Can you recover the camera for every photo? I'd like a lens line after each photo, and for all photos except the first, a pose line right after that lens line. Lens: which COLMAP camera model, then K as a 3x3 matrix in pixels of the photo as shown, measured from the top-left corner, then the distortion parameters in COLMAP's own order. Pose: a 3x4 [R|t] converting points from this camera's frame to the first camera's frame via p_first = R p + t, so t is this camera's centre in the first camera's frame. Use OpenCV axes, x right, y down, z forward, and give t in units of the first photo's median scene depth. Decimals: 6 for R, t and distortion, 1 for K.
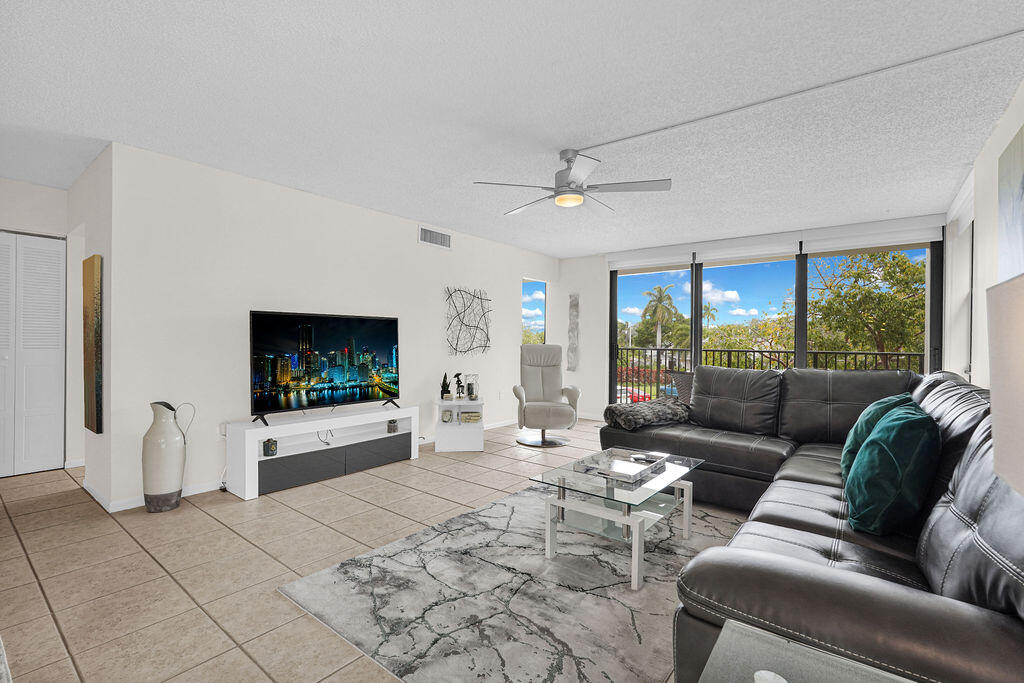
lens RADIAL K [[464.5, 0, 508.9], [0, 464.5, 342.1], [0, 0, 1]] dist [-0.001520, 0.000545]
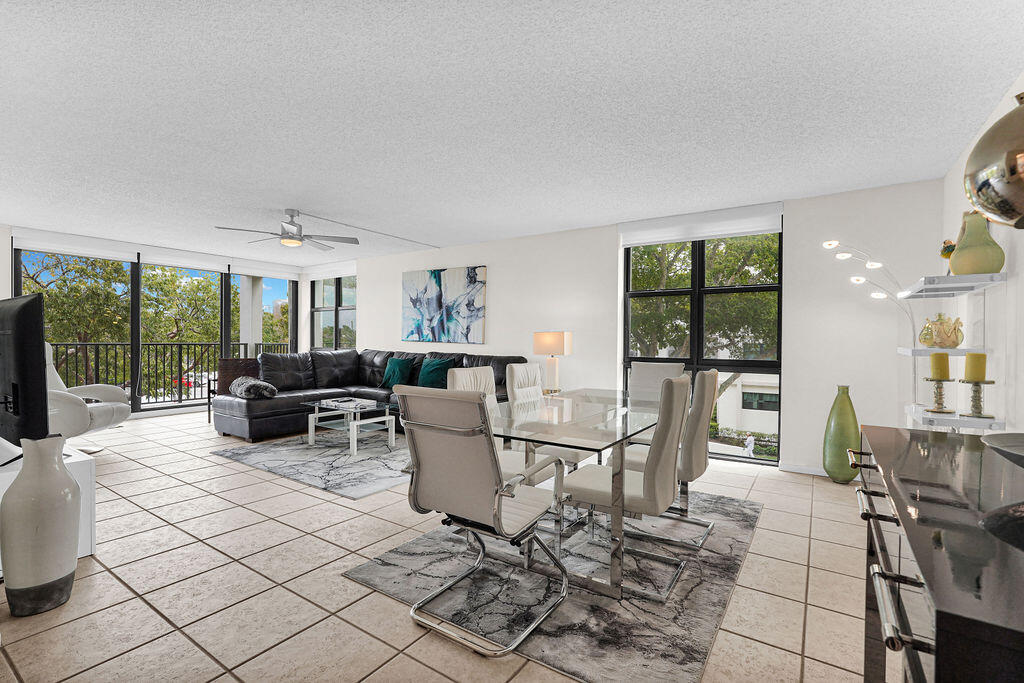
lens RADIAL K [[464.5, 0, 508.9], [0, 464.5, 342.1], [0, 0, 1]] dist [-0.001520, 0.000545]
pose [[-0.072073, -0.012029, 0.997327, -1.411129], [-0.001690, 0.999927, 0.011938, -0.004420], [-0.997398, -0.000825, -0.072088, 0.413406]]
